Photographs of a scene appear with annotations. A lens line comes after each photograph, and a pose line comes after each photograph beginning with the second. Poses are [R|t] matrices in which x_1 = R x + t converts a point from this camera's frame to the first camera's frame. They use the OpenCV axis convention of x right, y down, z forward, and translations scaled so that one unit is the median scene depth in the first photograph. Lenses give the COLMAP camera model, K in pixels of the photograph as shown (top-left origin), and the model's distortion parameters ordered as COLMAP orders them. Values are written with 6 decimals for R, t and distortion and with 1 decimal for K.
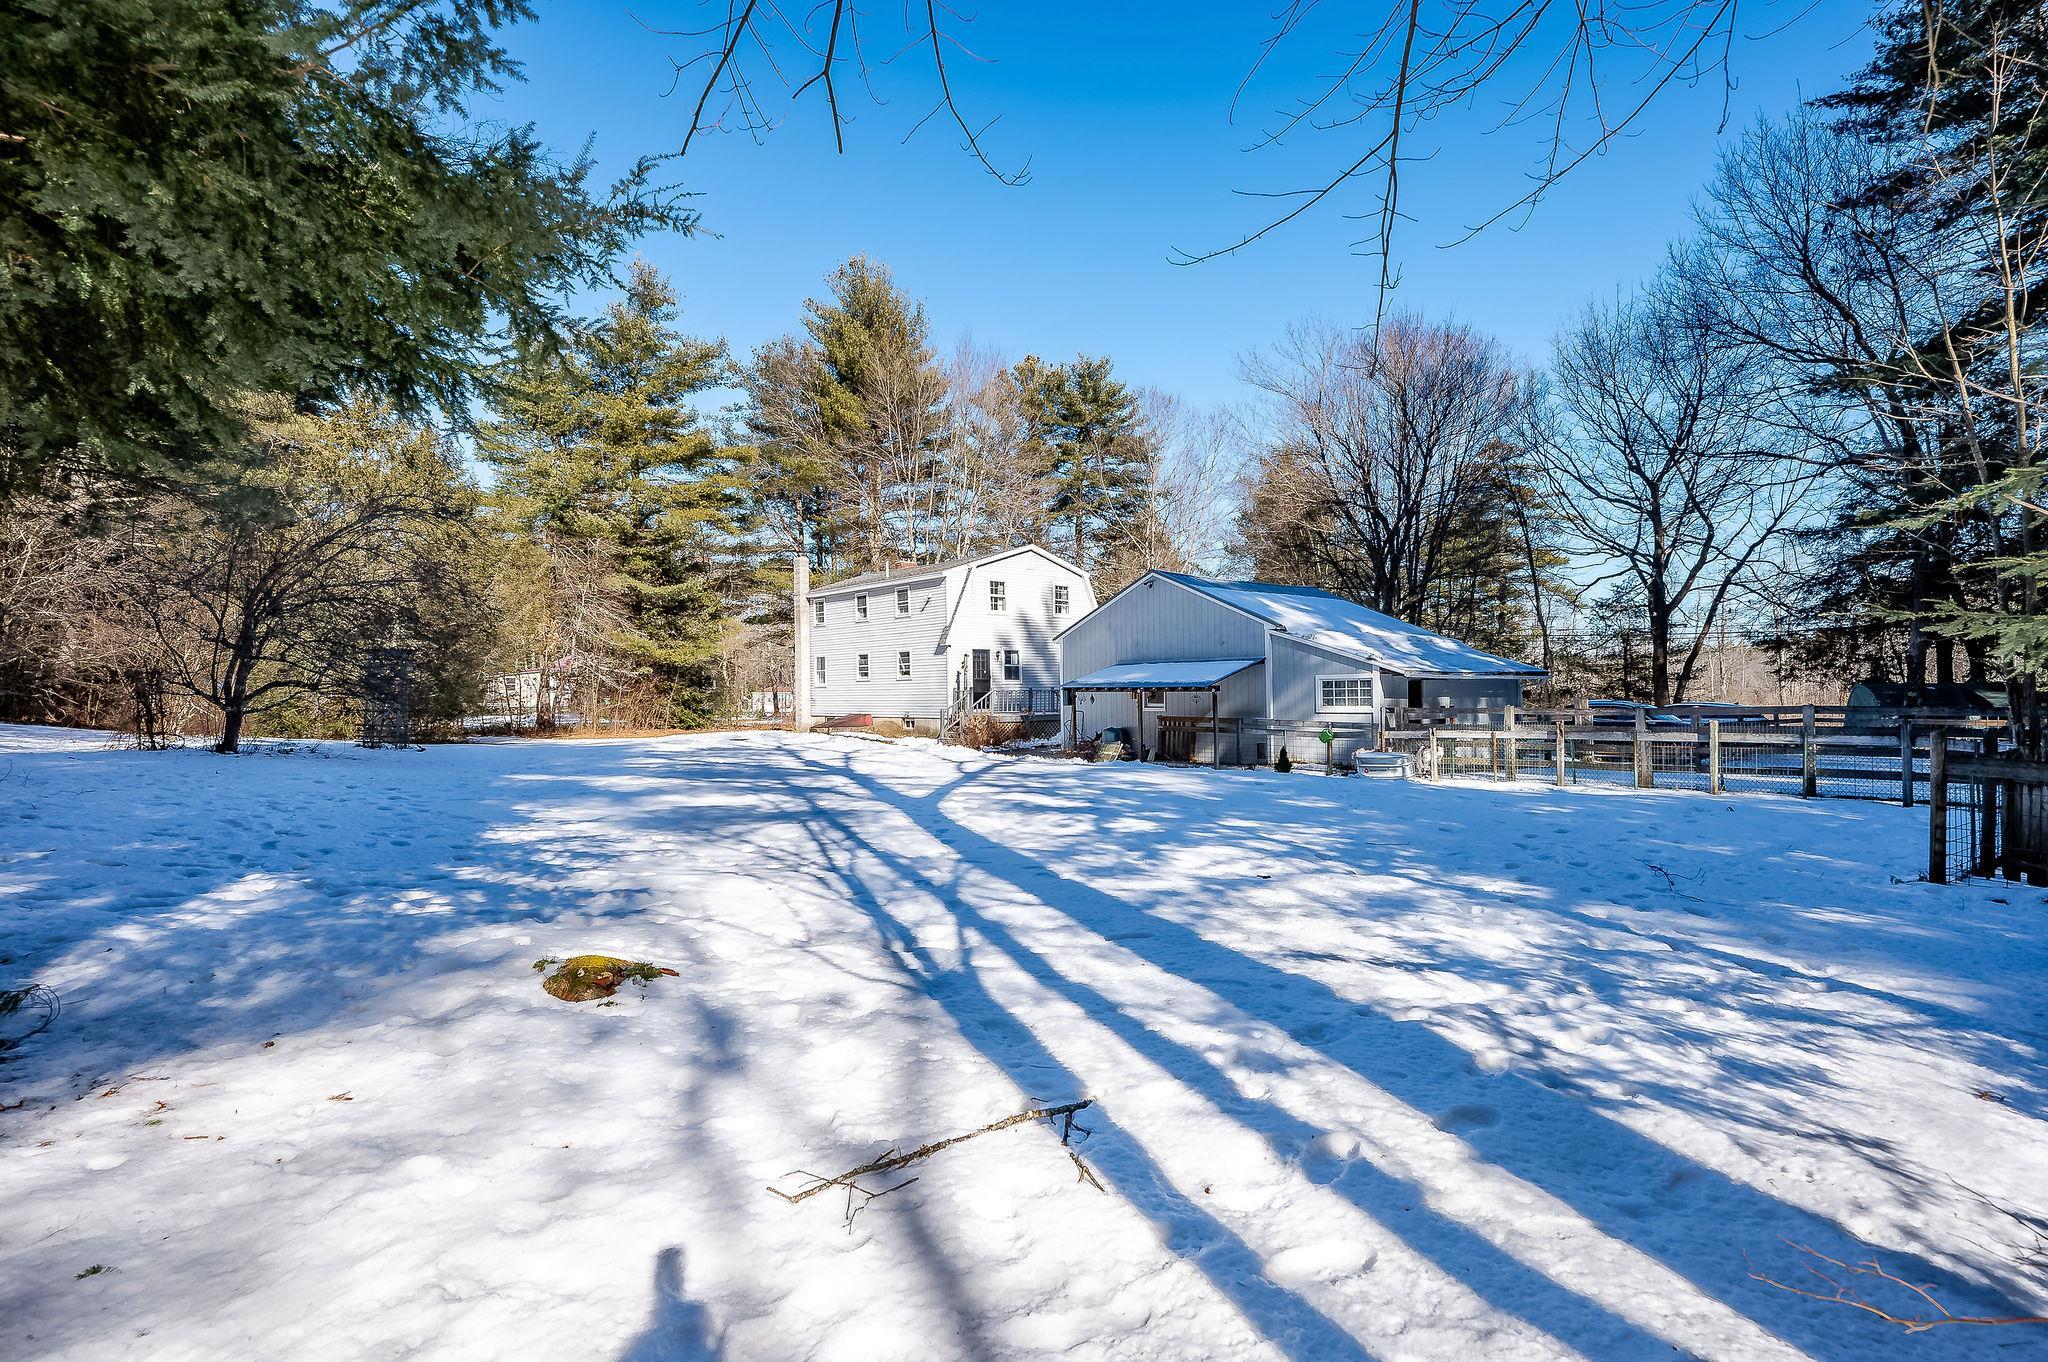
lens RADIAL K [[1006.0, 0, 1024.0], [0, 1006.0, 681.0], [0, 0, 1]] dist [-0.000470, -0.000115]
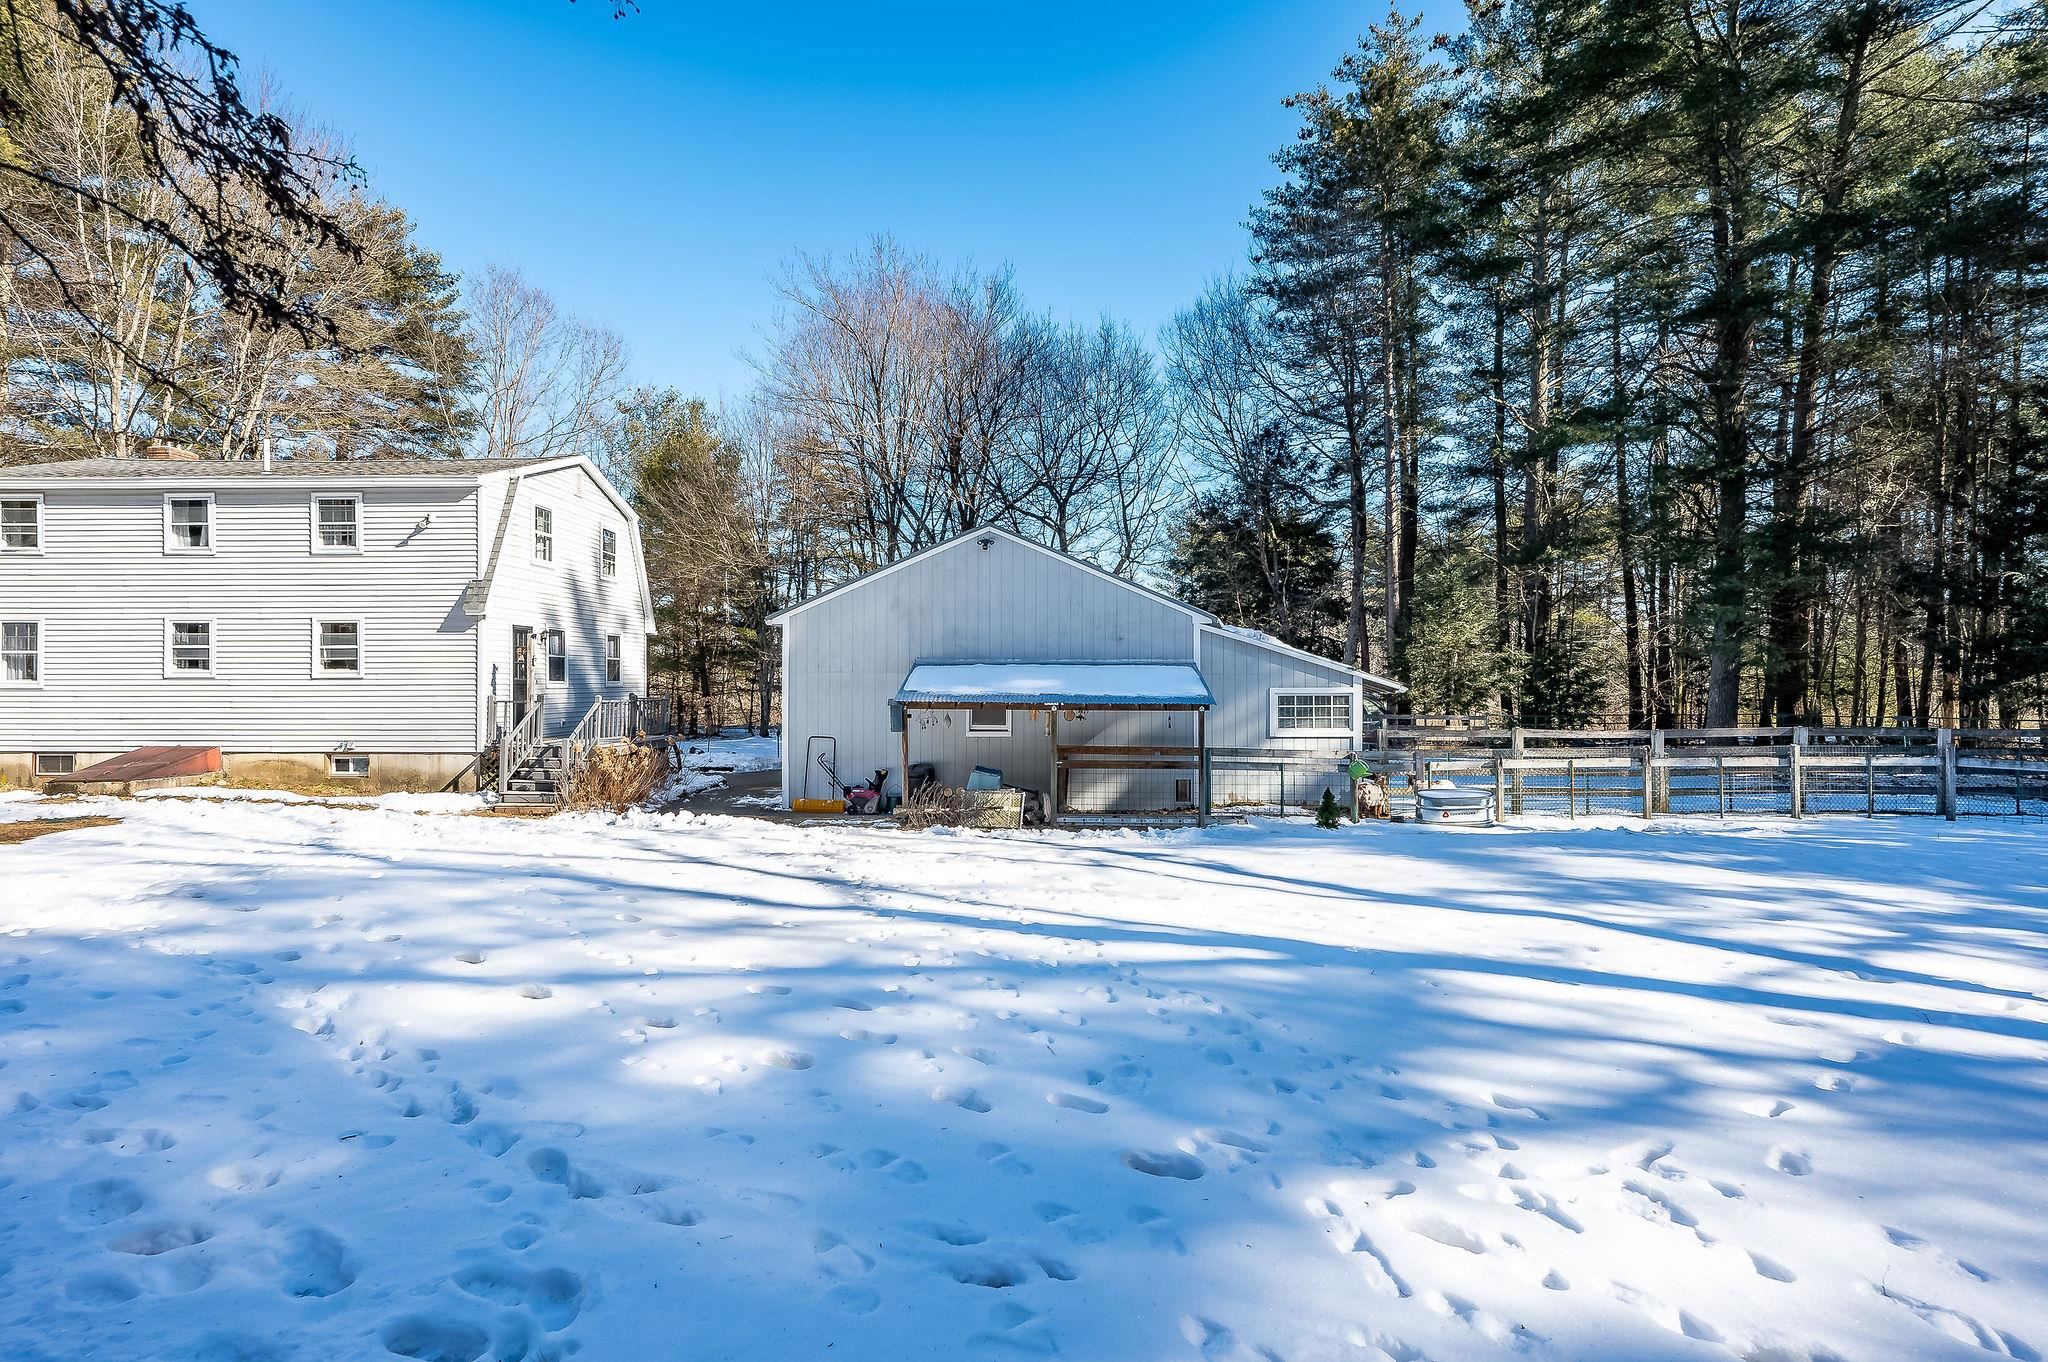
lens RADIAL K [[1006.0, 0, 1024.0], [0, 1006.0, 681.0], [0, 0, 1]] dist [-0.000470, -0.000115]
pose [[0.674840, 0.012687, 0.737855, -0.267178], [-0.016241, 0.999865, -0.002339, -0.004230], [-0.737785, -0.010405, 0.674955, 0.416946]]
